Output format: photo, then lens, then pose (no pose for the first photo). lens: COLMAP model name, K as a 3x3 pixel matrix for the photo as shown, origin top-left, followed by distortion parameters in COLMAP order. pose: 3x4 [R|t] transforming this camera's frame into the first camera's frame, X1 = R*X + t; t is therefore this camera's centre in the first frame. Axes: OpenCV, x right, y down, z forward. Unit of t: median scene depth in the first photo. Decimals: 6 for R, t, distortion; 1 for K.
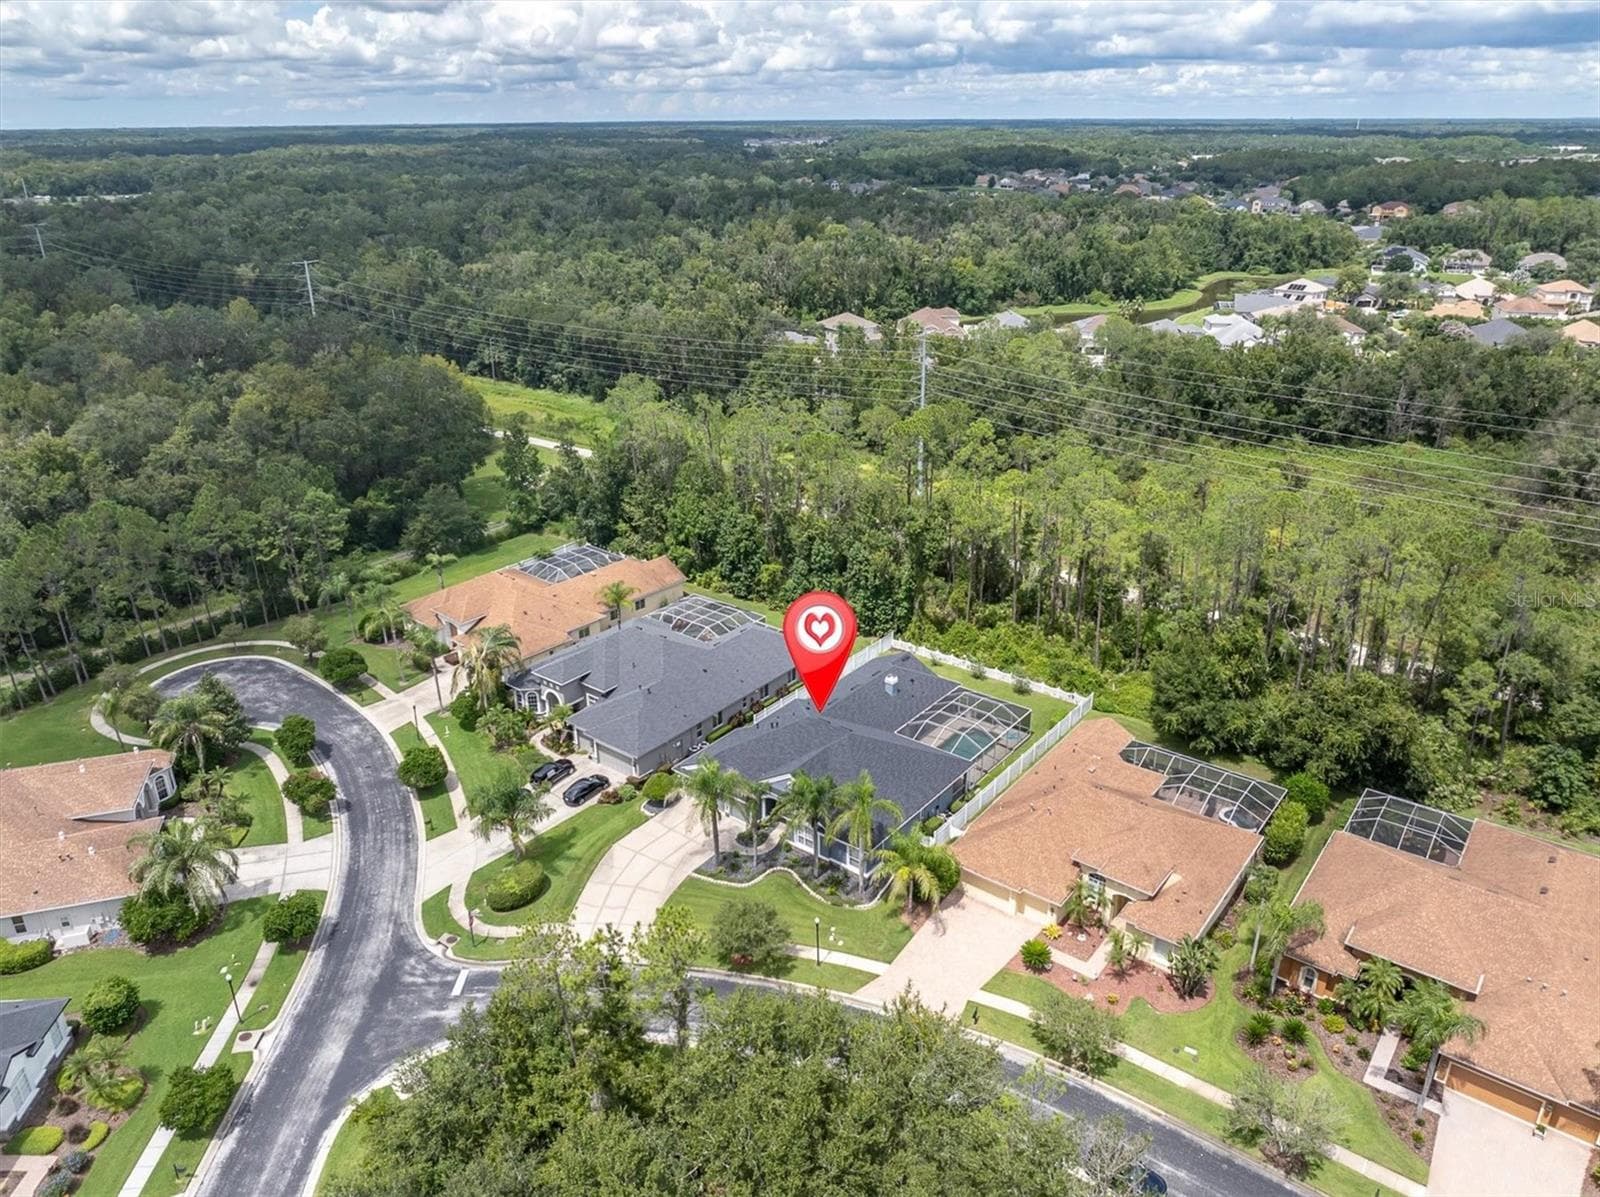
lens RADIAL K [[1128.6, 0, 800.0], [0, 1128.6, 598.5], [0, 0, 1]] dist [-0.013038, 0.001633]
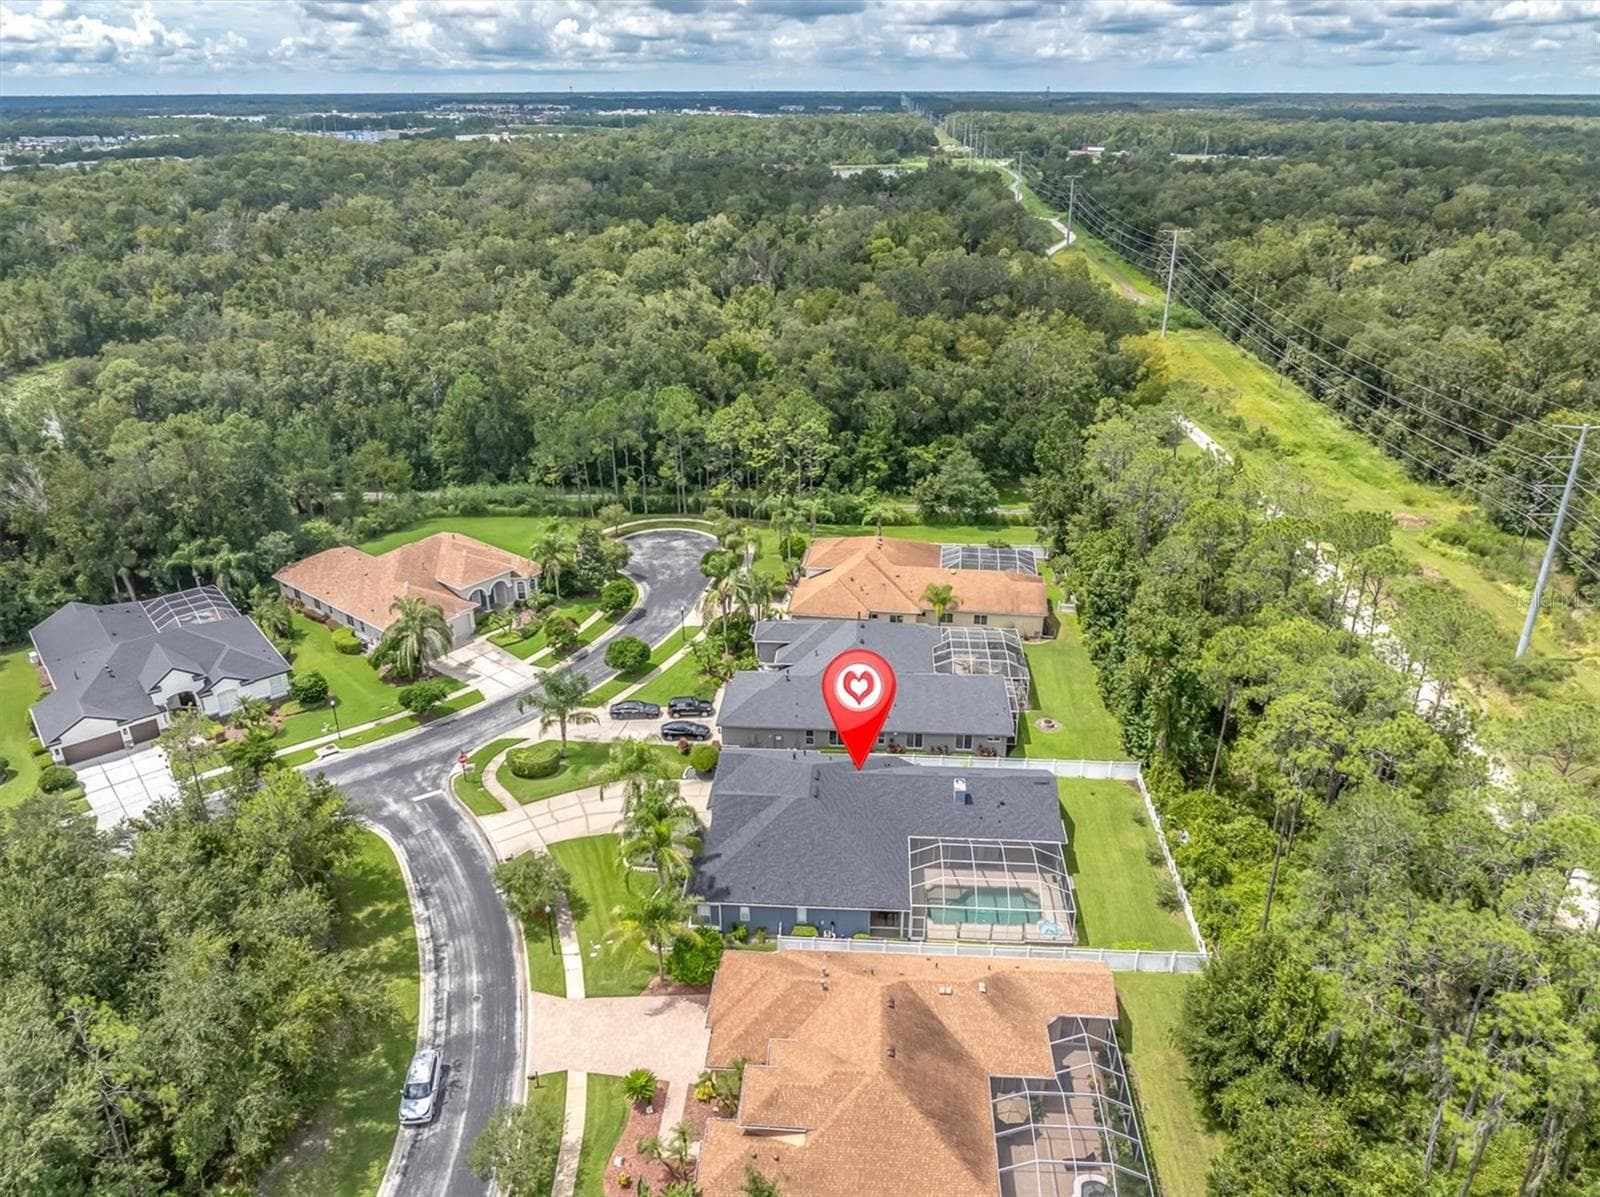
lens RADIAL K [[1128.6, 0, 800.0], [0, 1128.6, 598.5], [0, 0, 1]] dist [-0.013038, 0.001633]
pose [[0.556966, 0.347102, -0.754526, 0.656296], [-0.327697, 0.926618, 0.184375, -0.185712], [0.763154, 0.144565, 0.629839, 0.417006]]
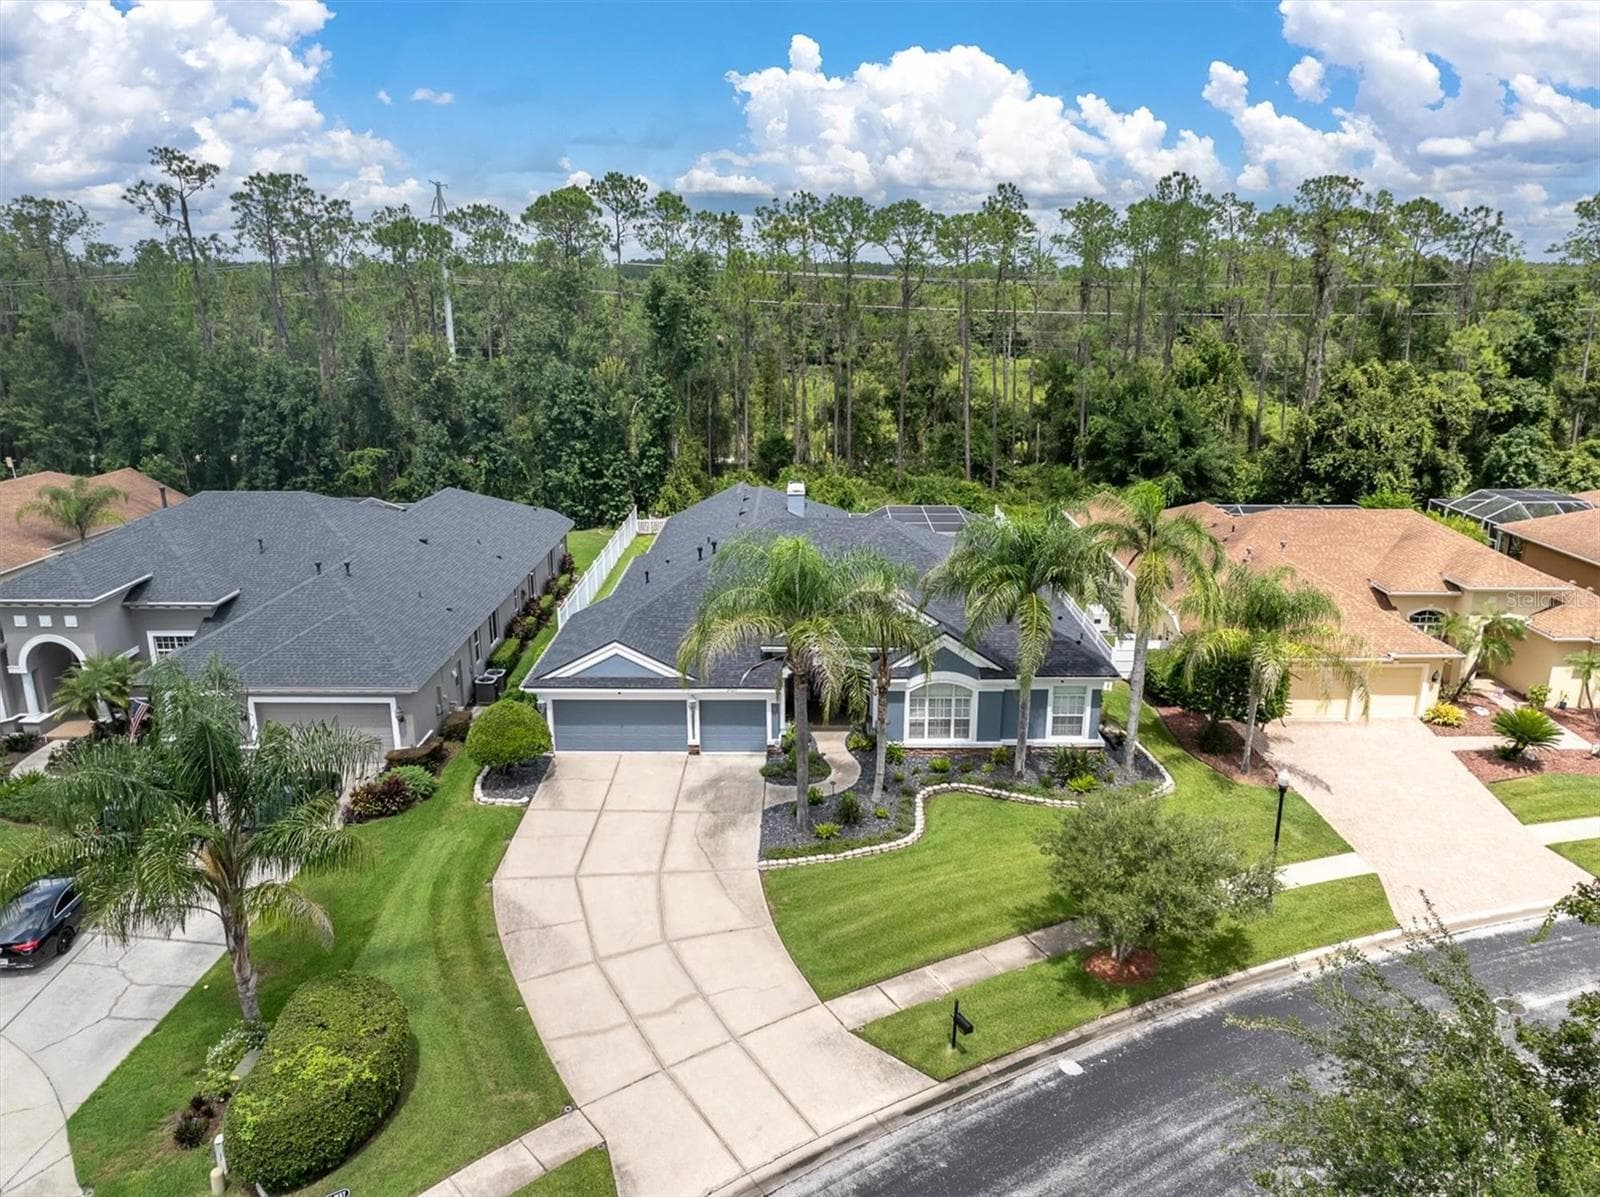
lens RADIAL K [[1128.6, 0, 800.0], [0, 1128.6, 598.5], [0, 0, 1]] dist [-0.013038, 0.001633]
pose [[0.789745, -0.163462, 0.591255, -0.277518], [0.241075, 0.968997, -0.054112, 0.172153], [-0.564079, 0.185272, 0.804667, 0.641933]]
